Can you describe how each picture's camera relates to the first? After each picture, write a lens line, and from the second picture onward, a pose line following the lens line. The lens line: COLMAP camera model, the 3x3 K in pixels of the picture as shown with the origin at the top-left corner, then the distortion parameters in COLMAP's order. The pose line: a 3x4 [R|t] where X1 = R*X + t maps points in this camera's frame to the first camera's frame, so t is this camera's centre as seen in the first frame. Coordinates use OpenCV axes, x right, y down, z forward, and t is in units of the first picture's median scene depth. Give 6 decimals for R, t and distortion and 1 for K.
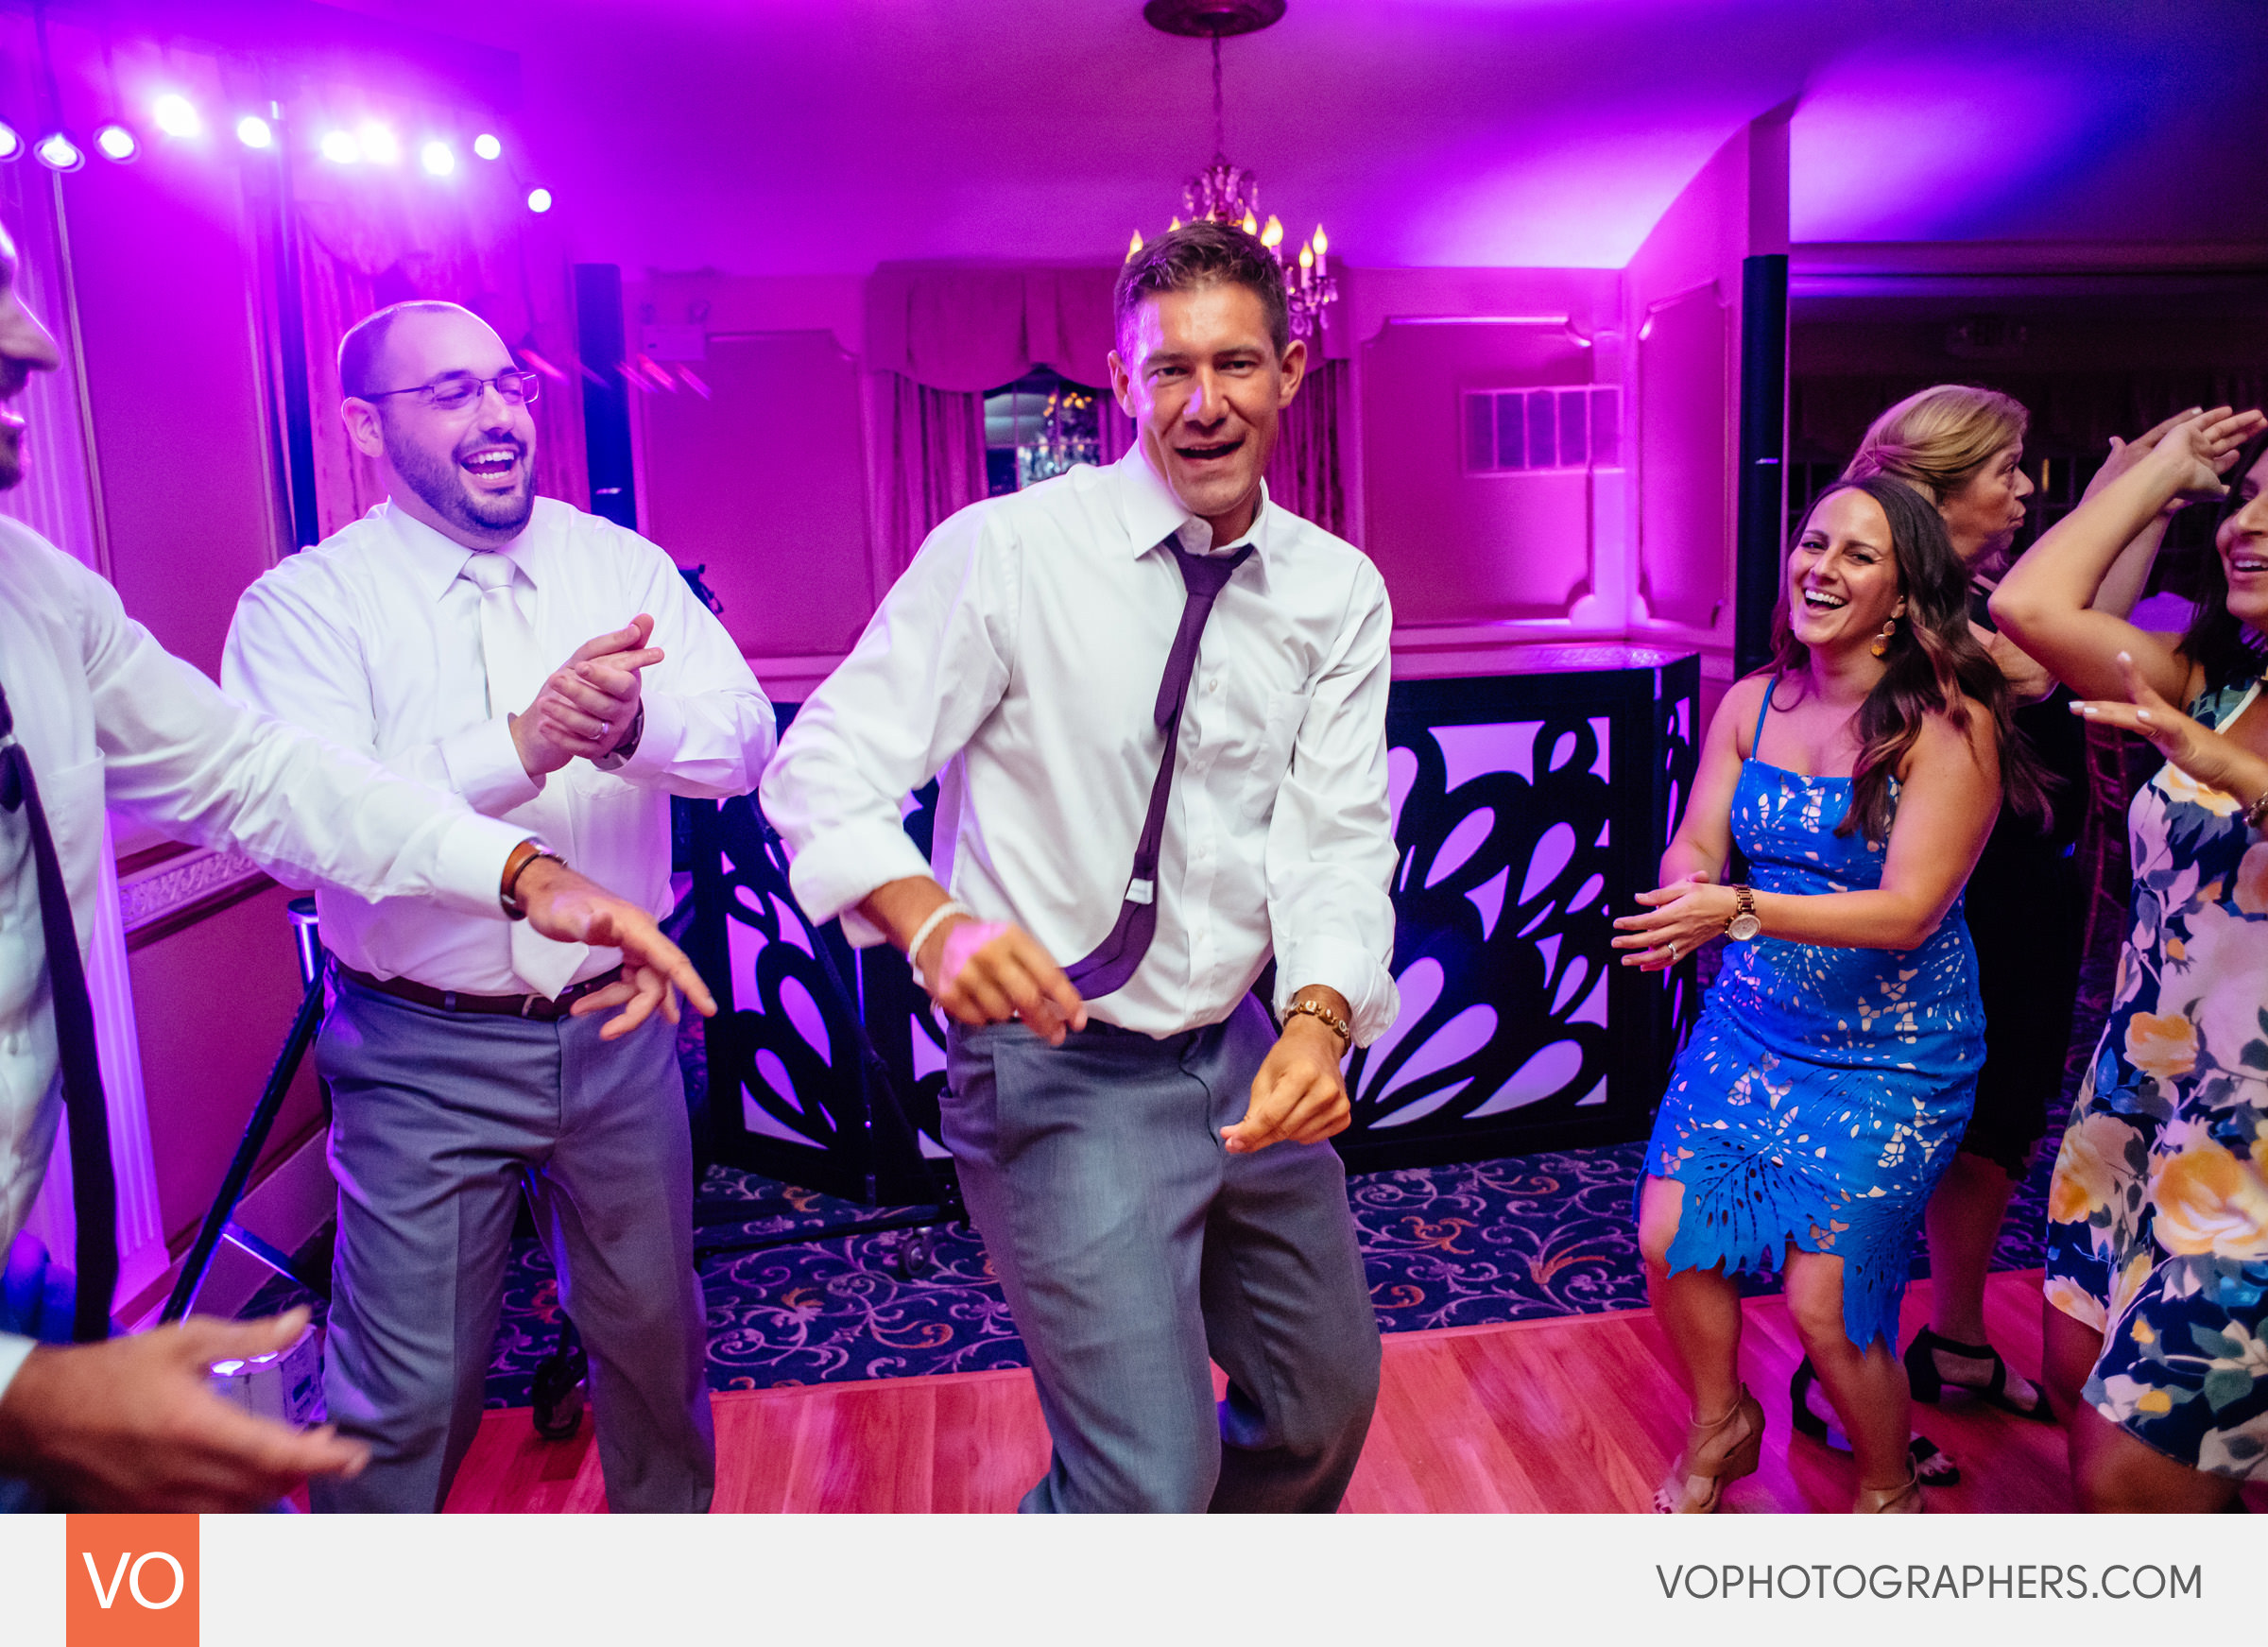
lens RADIAL K [[1533.8, 0, 1133.9], [0, 1533.8, 761.4], [0, 0, 1]] dist [-0.099252, 0.082389]
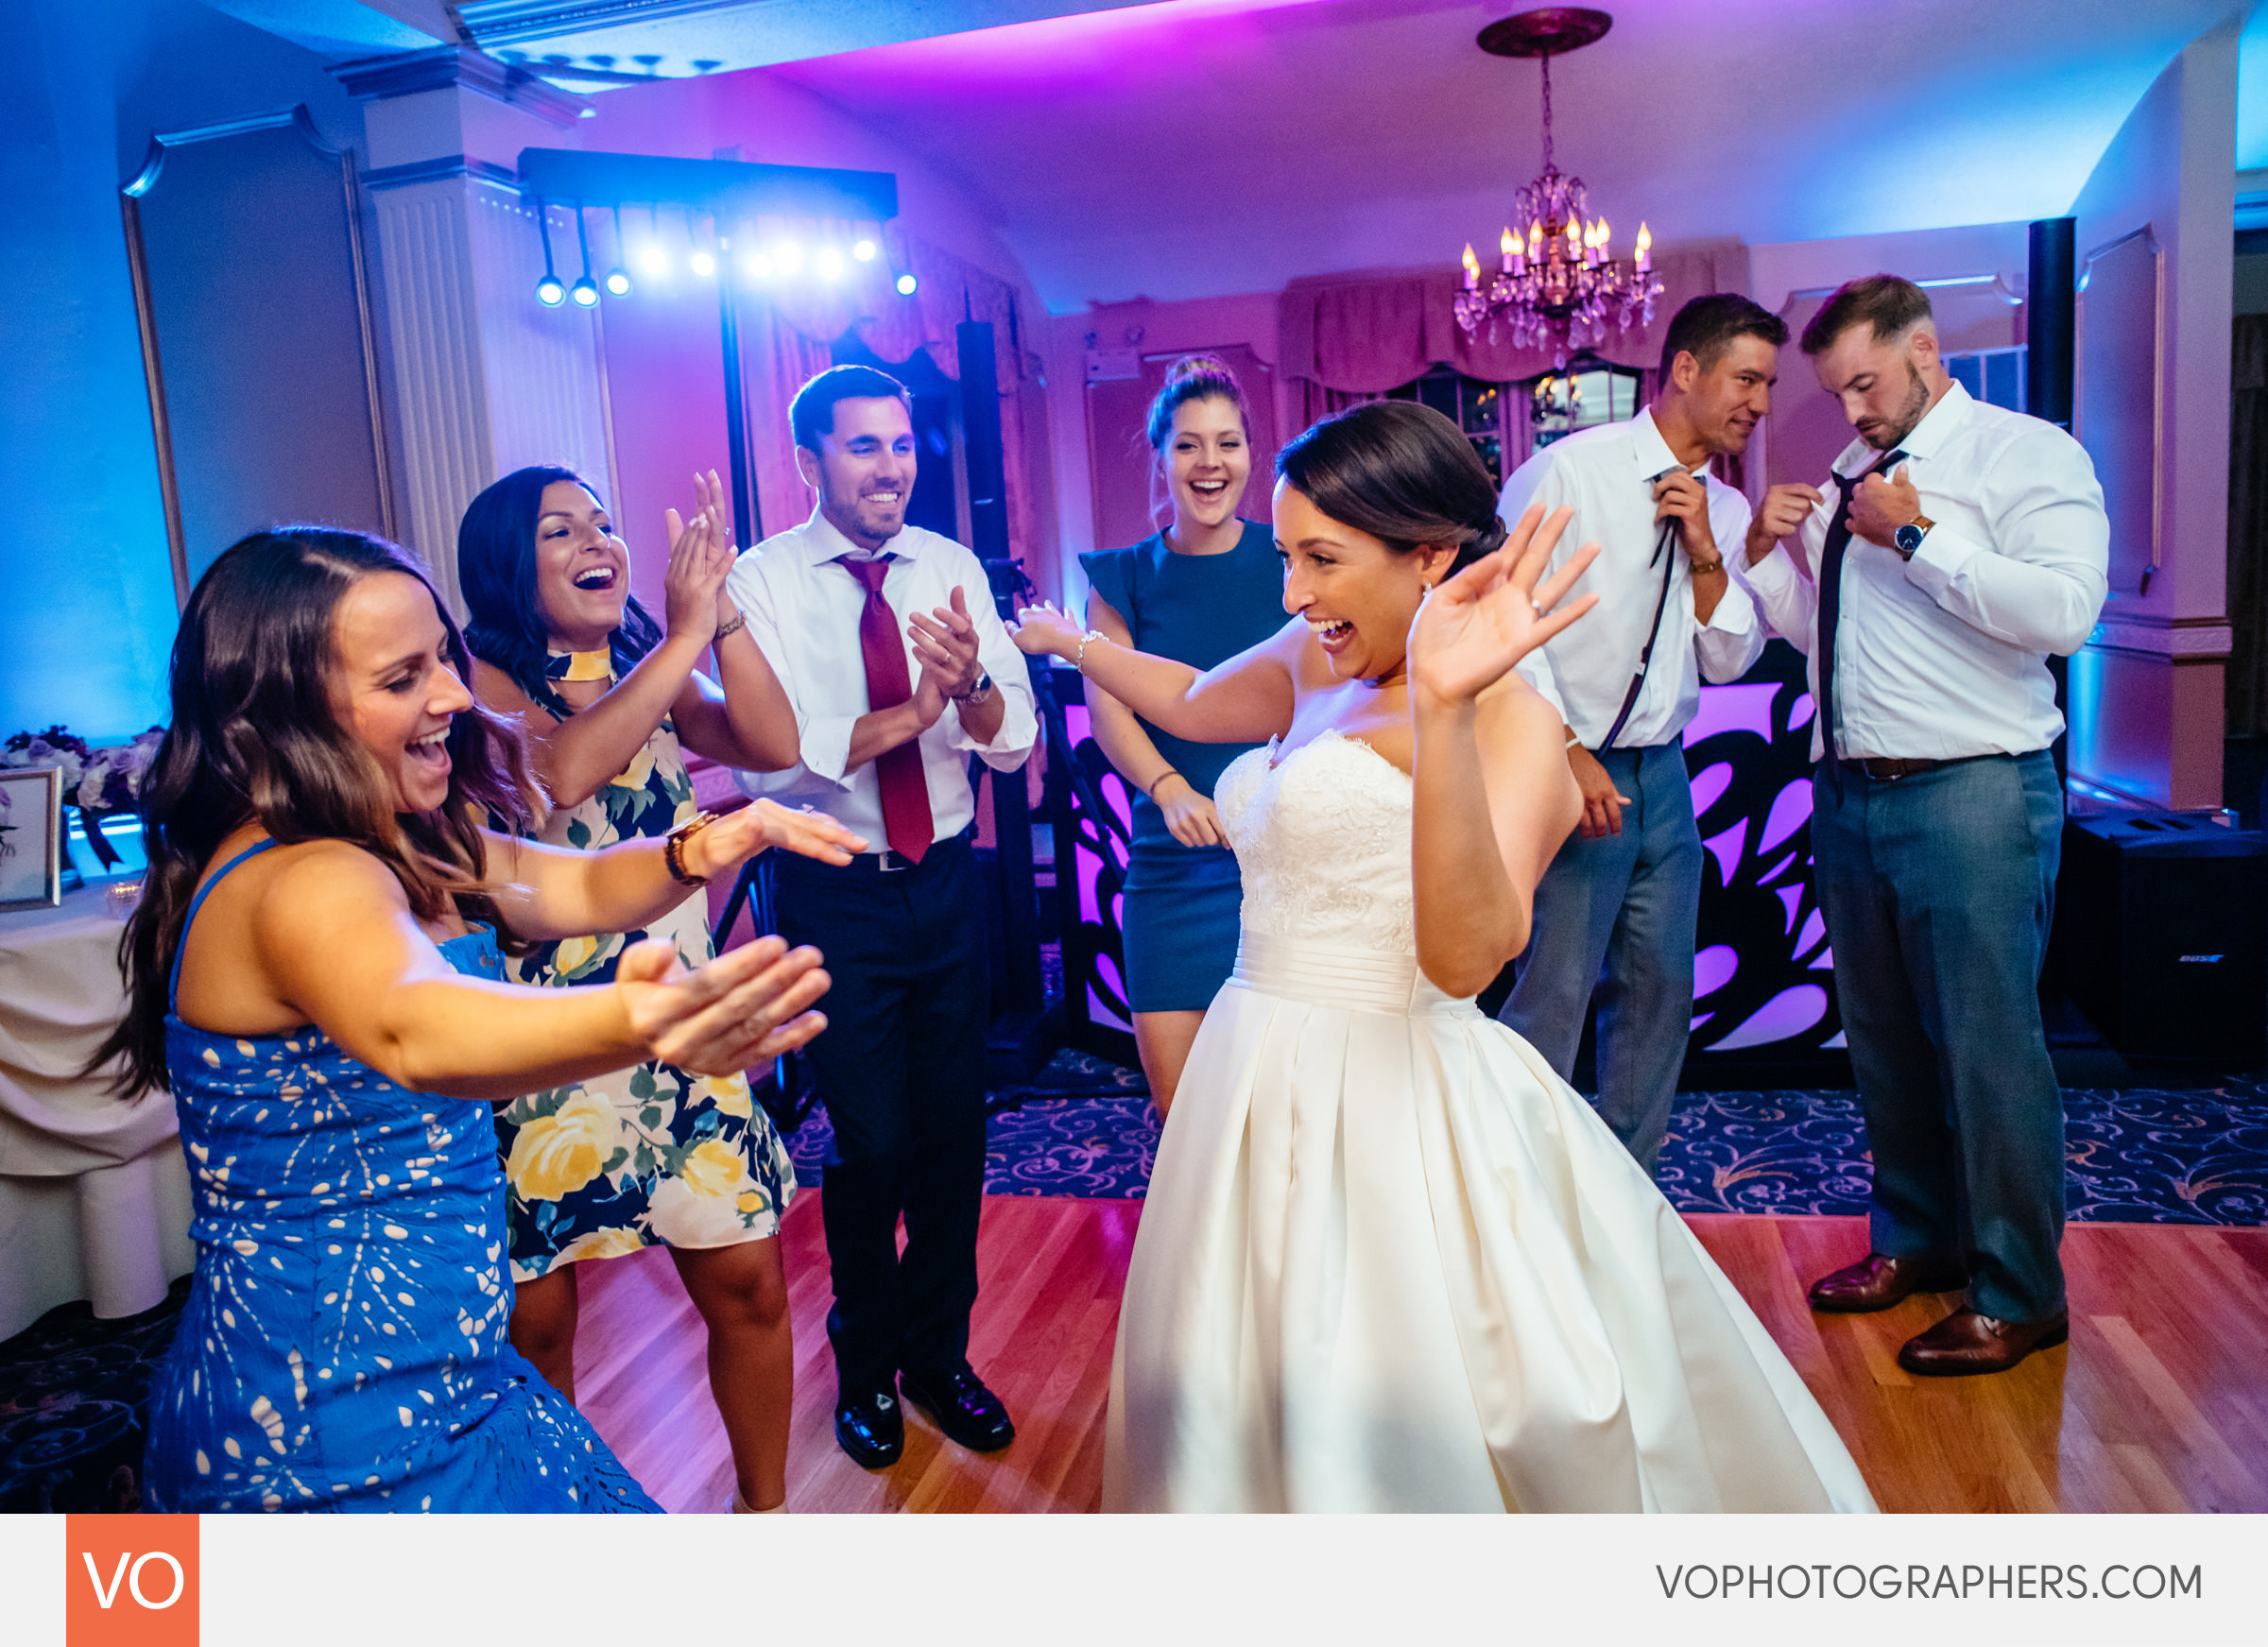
lens RADIAL K [[1533.8, 0, 1133.9], [0, 1533.8, 761.4], [0, 0, 1]] dist [-0.099252, 0.082389]
pose [[0.941241, 0.013491, -0.337465, 0.196220], [-0.011593, 0.999904, 0.007638, 0.025697], [0.337536, -0.003277, 0.941307, -0.149931]]
